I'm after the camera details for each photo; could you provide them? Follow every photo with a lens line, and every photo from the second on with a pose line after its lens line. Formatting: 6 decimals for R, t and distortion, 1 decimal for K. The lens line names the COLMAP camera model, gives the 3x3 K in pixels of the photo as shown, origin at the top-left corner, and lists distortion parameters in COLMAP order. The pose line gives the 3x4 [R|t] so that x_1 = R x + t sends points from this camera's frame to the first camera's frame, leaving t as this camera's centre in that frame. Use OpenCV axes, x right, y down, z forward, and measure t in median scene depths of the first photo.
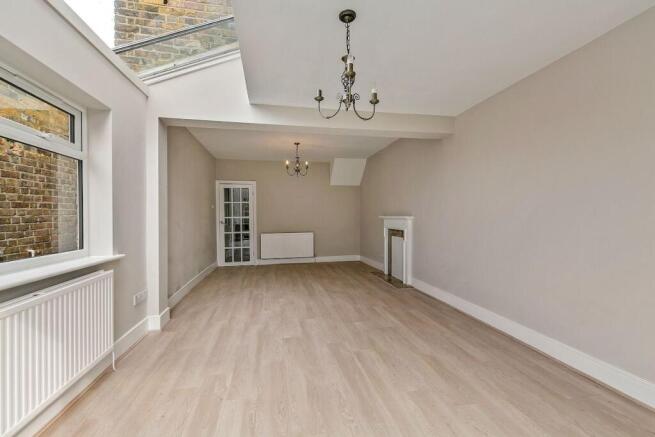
lens RADIAL K [[290.5, 0, 327.5], [0, 290.5, 218.5], [0, 0, 1]] dist [0.000320, 0.000059]
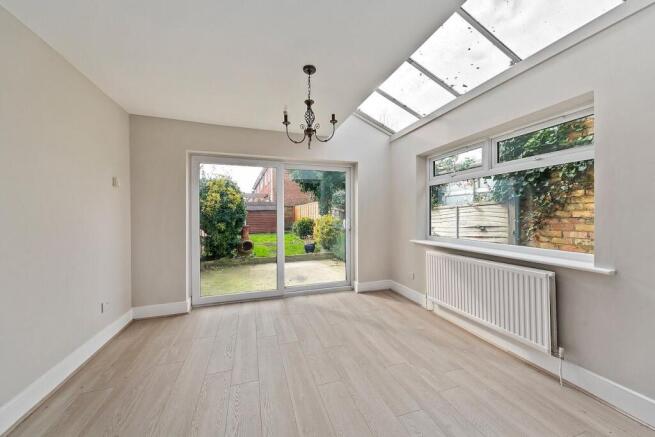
lens RADIAL K [[240.7, 0, 327.5], [0, 240.7, 218.5], [0, 0, 1]] dist [-0.000046, -0.000021]
pose [[-0.992126, 0.011455, -0.124717, 0.116565], [0.010126, 0.999885, 0.011287, -0.028708], [0.124832, 0.009936, -0.992128, 1.884393]]
